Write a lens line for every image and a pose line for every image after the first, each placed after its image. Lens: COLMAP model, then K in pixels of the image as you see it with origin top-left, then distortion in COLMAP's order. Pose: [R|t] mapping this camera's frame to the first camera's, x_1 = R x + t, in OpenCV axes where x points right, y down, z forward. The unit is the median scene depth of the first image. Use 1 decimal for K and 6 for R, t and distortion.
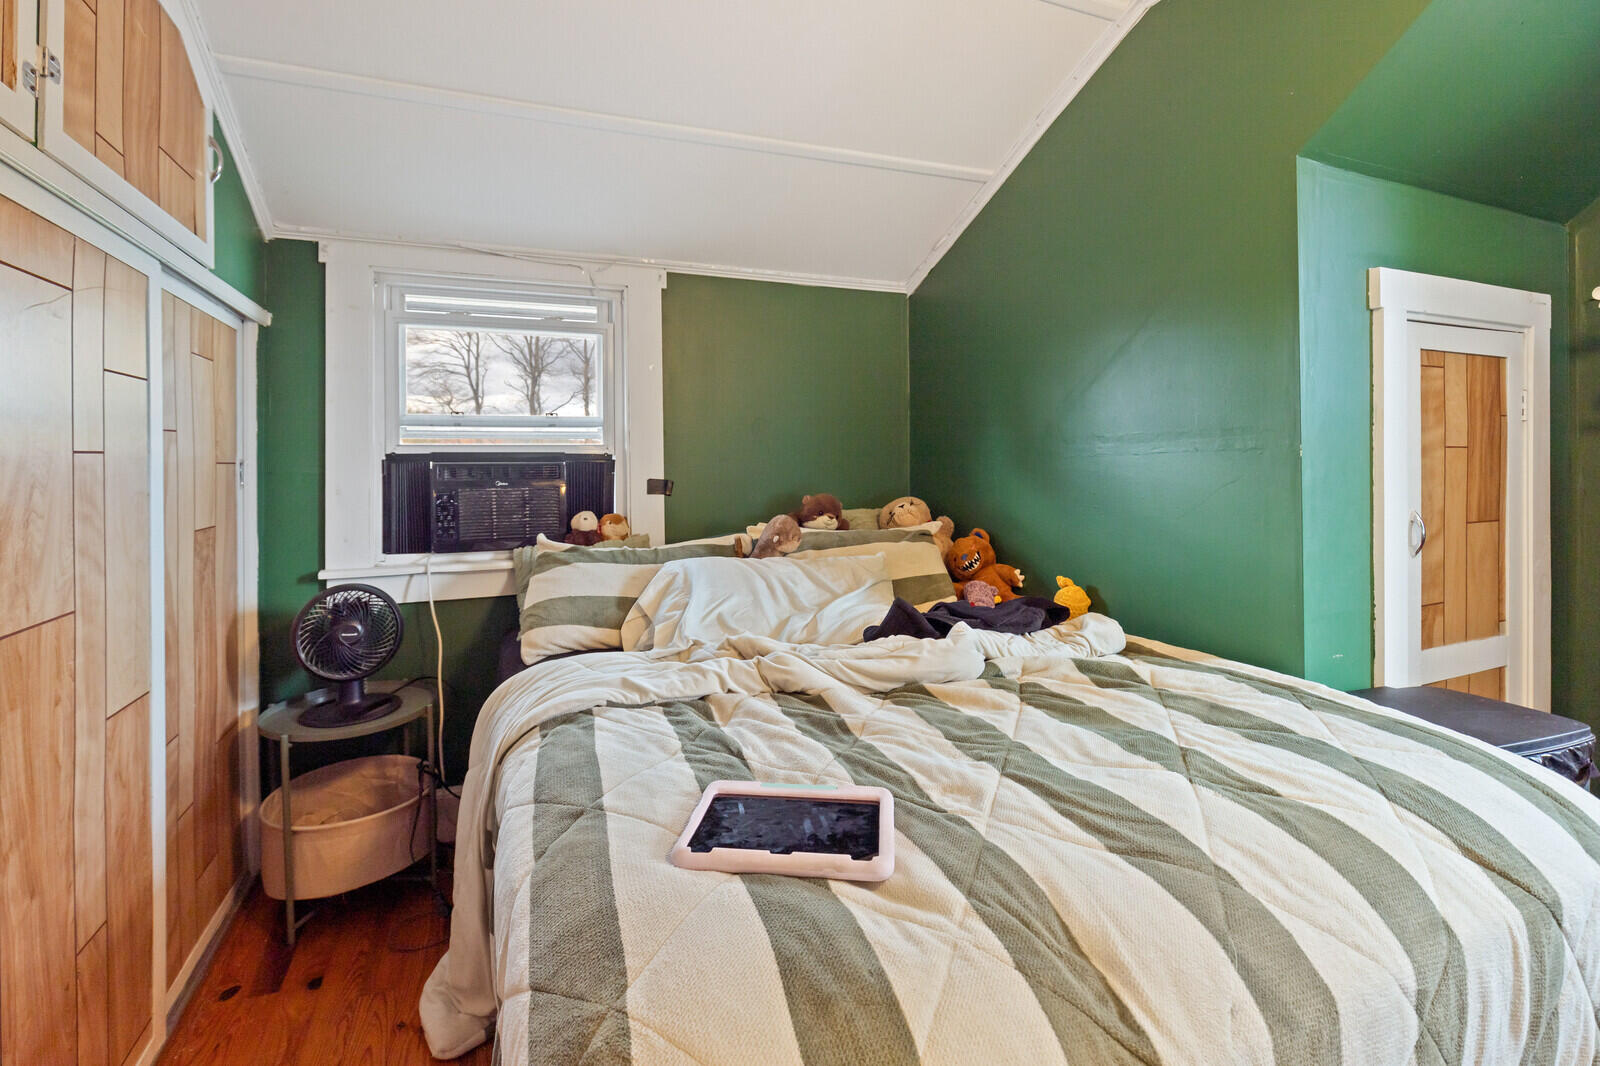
lens RADIAL K [[739.0, 0, 797.8], [0, 739.0, 476.6], [0, 0, 1]] dist [0.000561, -0.001301]
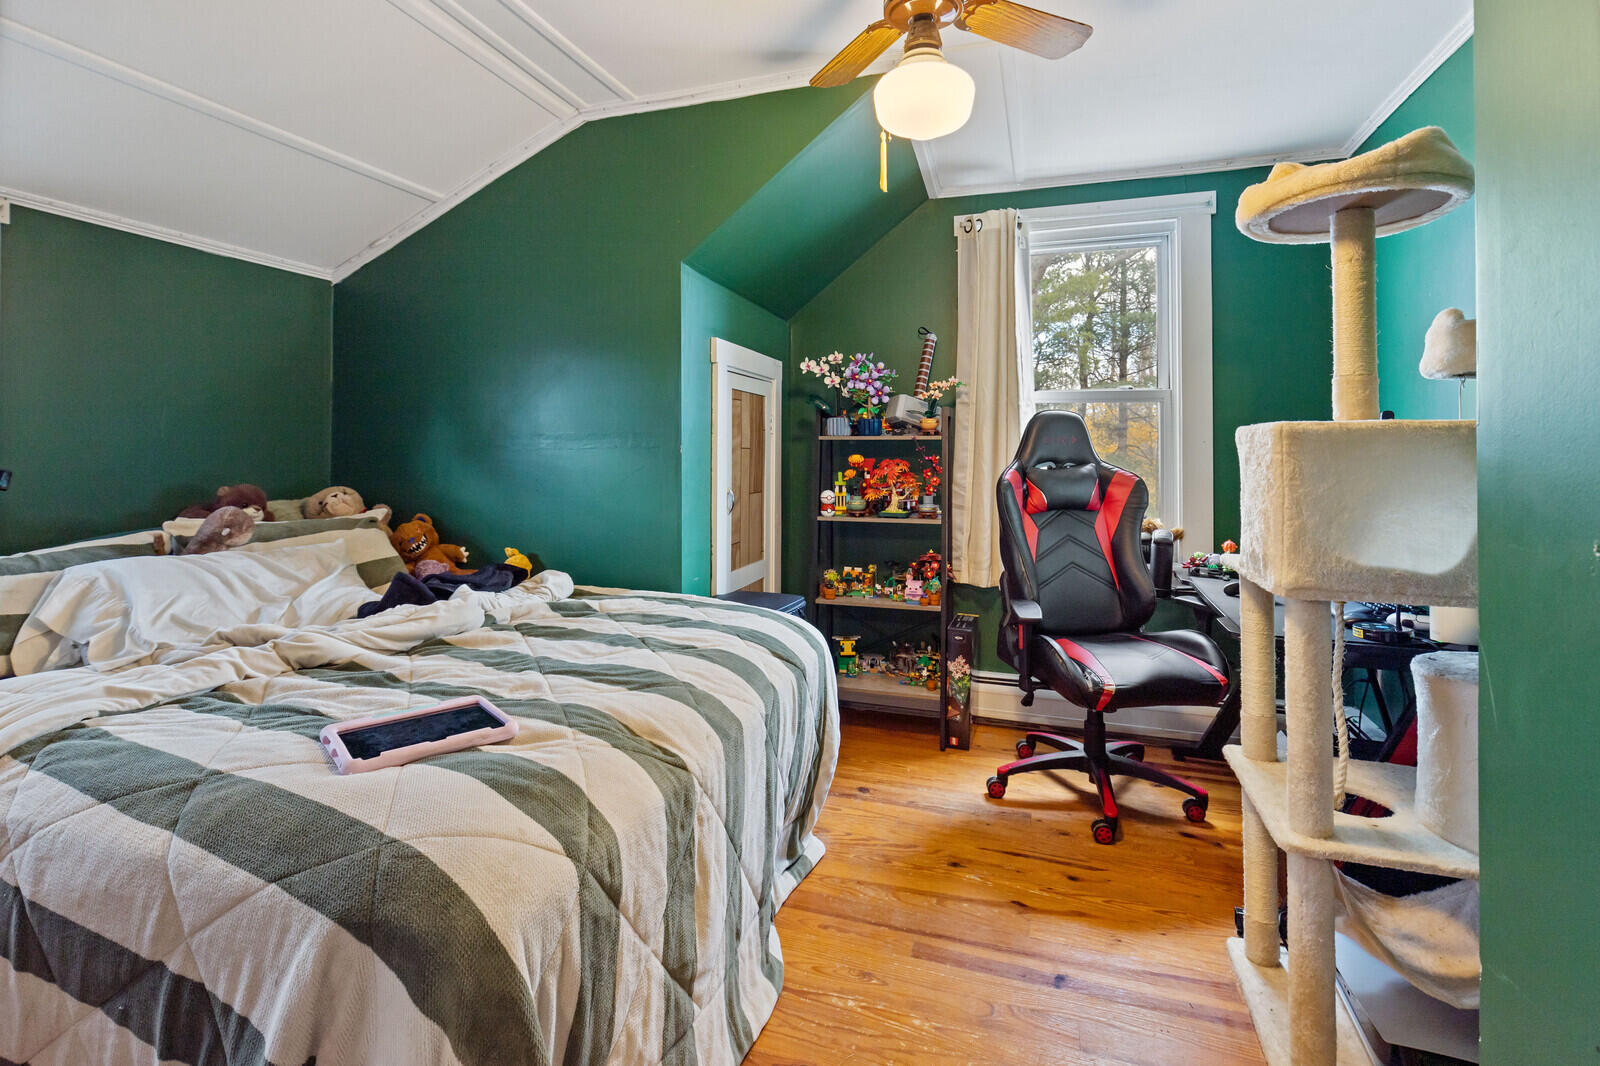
lens RADIAL K [[739.0, 0, 797.8], [0, 739.0, 476.6], [0, 0, 1]] dist [0.000561, -0.001301]
pose [[0.656574, -0.009387, 0.754203, -0.301736], [0.000611, 0.999929, 0.011913, 0.004014], [-0.754261, -0.007361, 0.656533, -0.192831]]
